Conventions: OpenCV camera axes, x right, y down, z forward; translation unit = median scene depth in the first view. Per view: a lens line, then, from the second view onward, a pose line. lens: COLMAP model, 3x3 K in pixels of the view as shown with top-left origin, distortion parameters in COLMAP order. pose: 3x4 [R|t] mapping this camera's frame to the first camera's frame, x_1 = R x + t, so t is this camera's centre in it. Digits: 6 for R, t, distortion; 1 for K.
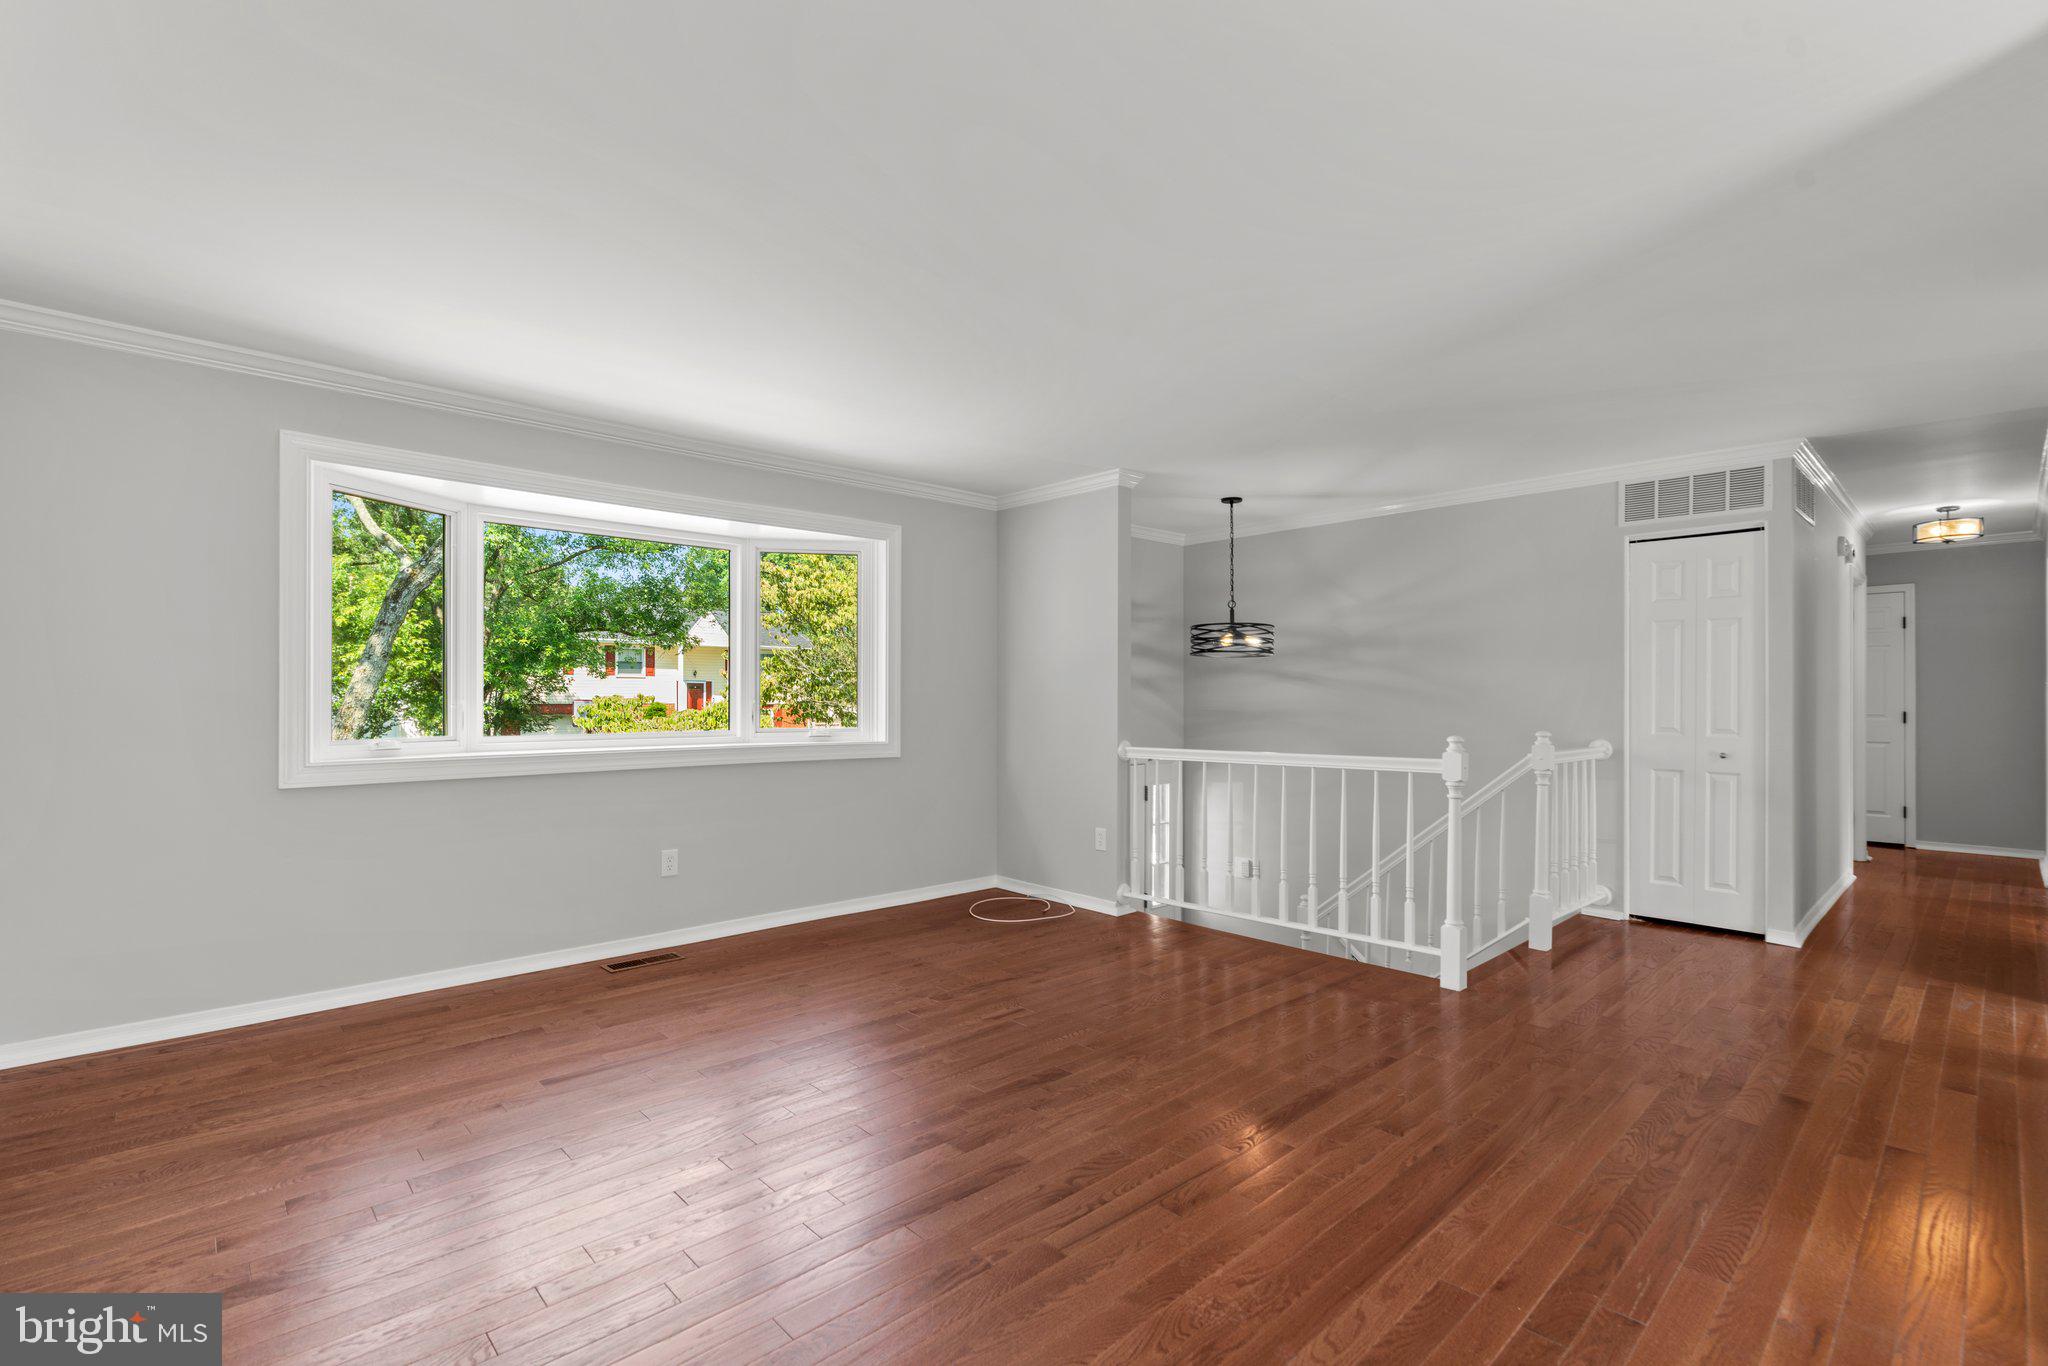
lens RADIAL K [[933.7, 0, 1035.7], [0, 933.7, 697.3], [0, 0, 1]] dist [-0.015221, 0.006841]
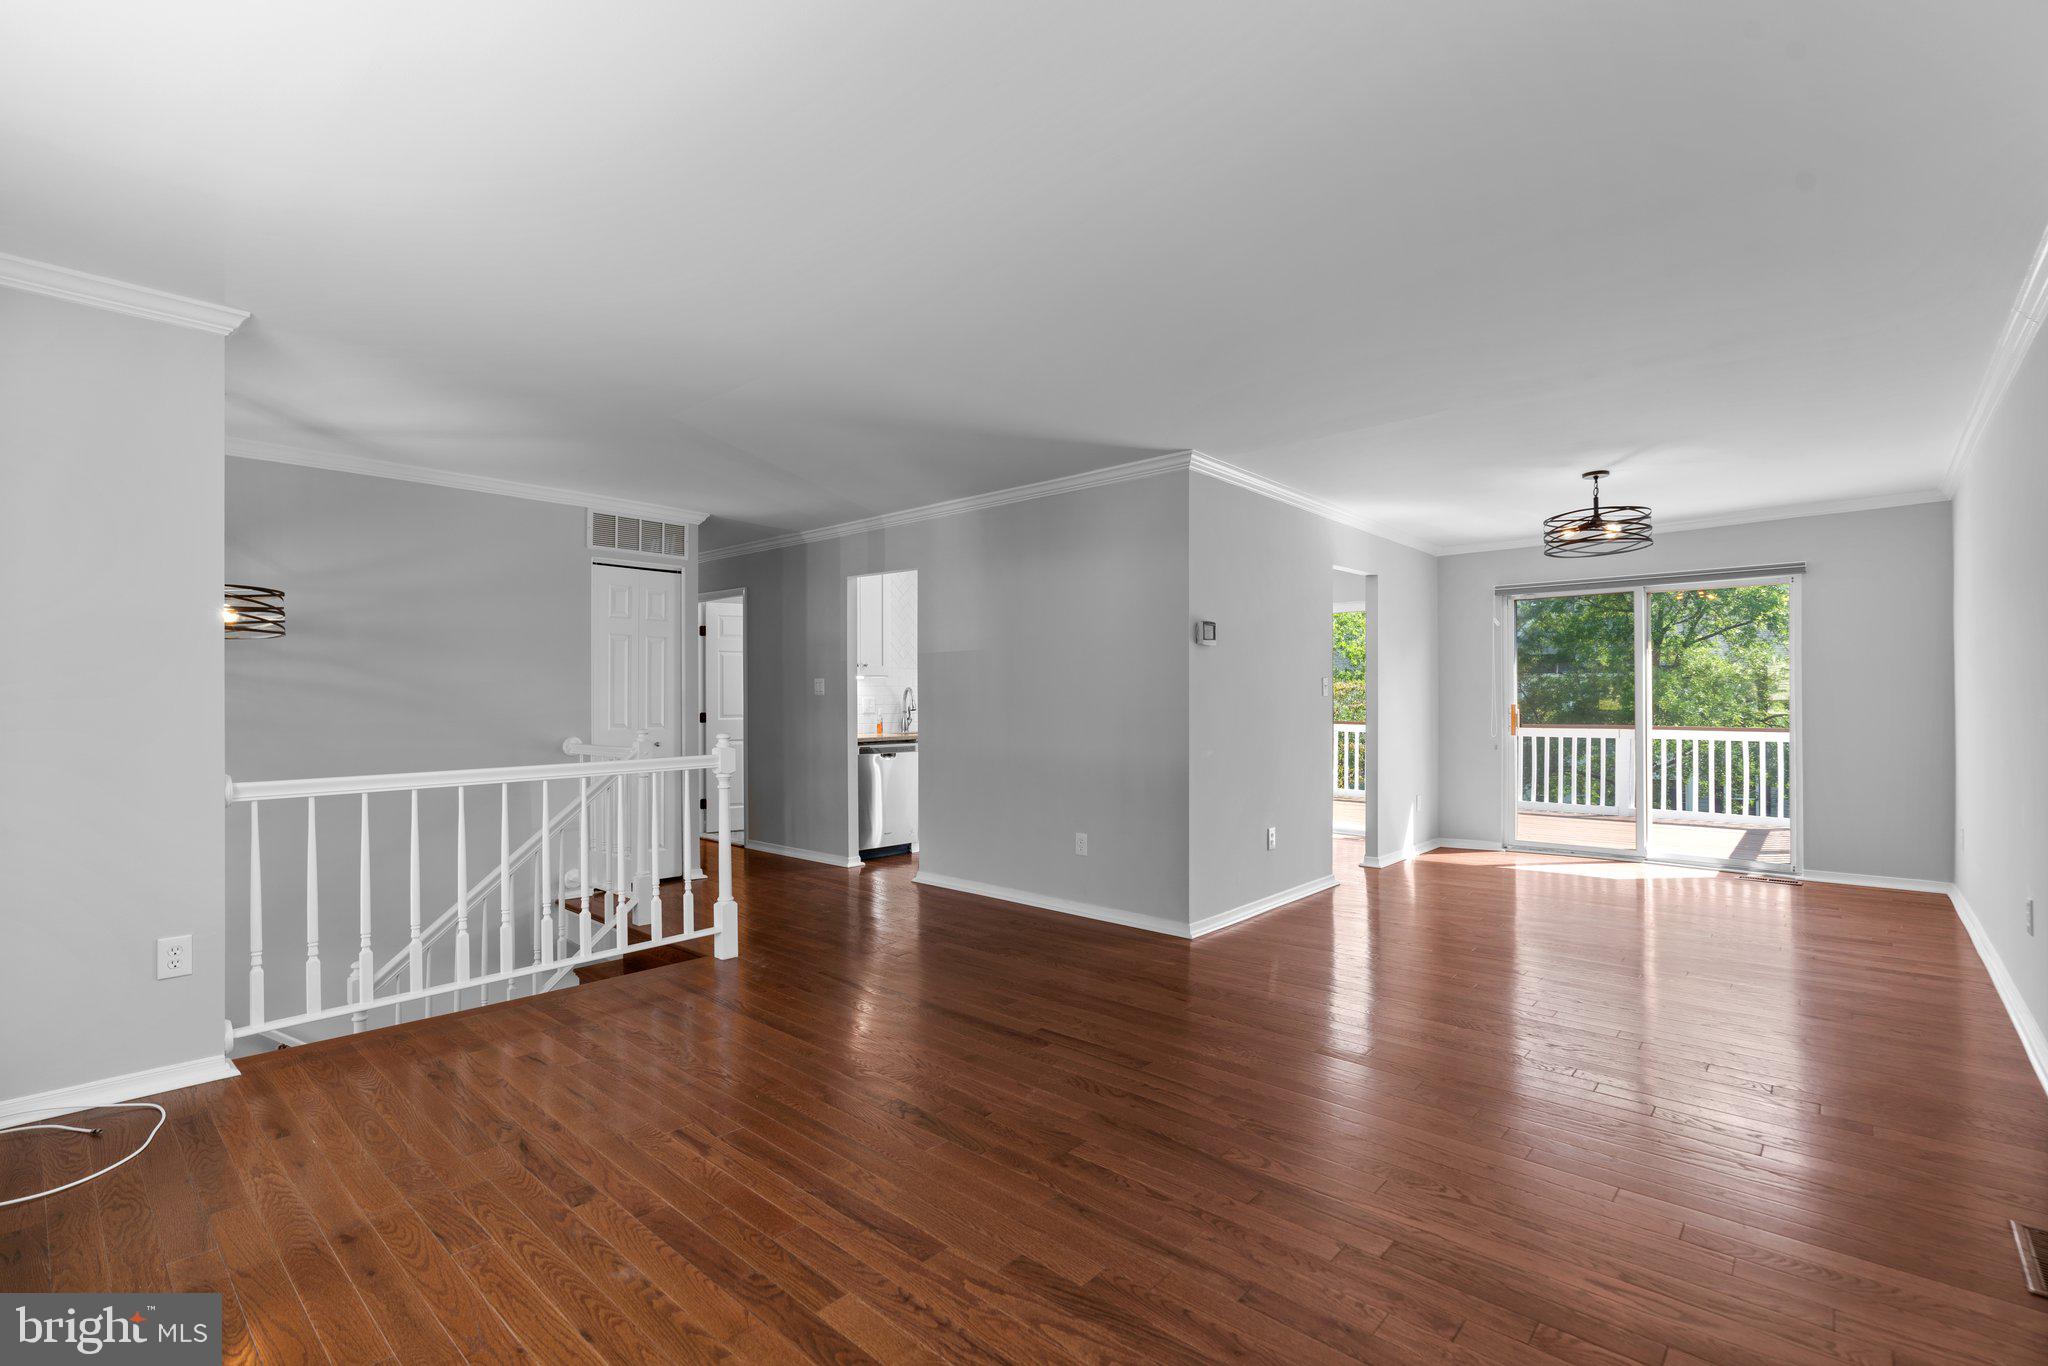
lens RADIAL K [[933.7, 0, 1020.5], [0, 933.7, 695.6], [0, 0, 1]] dist [-0.015221, 0.006841]
pose [[-0.079519, 0.002368, 0.996831, -0.696657], [0.004886, 0.999986, -0.001986, 0.000639], [-0.996821, 0.004712, -0.079530, 0.733749]]
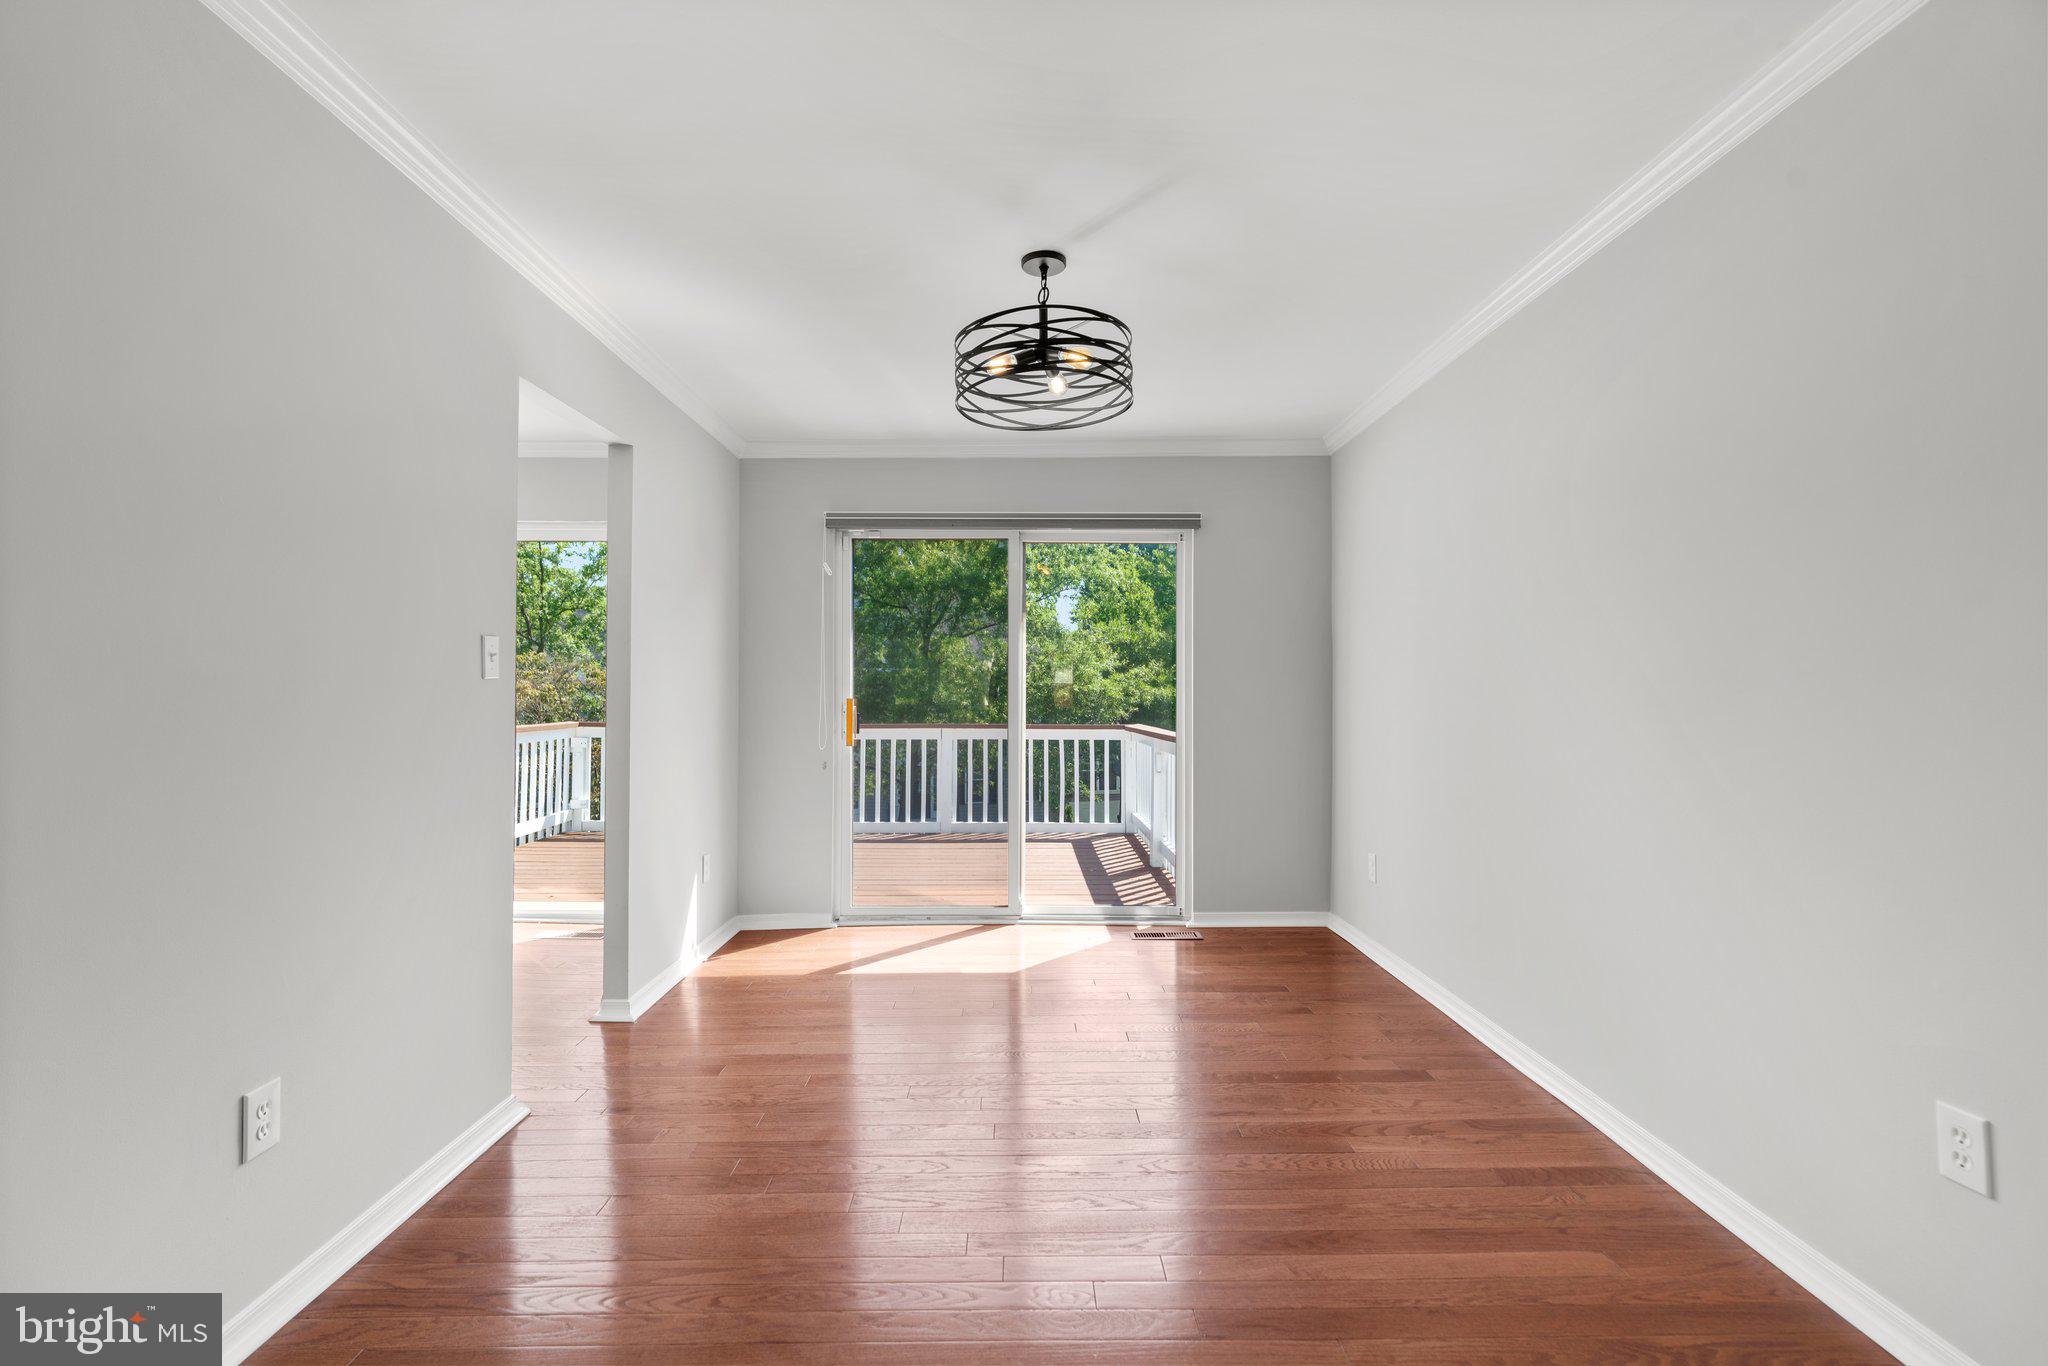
lens RADIAL K [[933.7, 0, 1036.2], [0, 933.7, 691.9], [0, 0, 1]] dist [-0.015221, 0.006841]
pose [[-0.735939, -0.003157, 0.677040, 0.087203], [-0.002435, 0.999995, 0.002017, 0.007783], [-0.677043, -0.000164, -0.735943, 0.326892]]
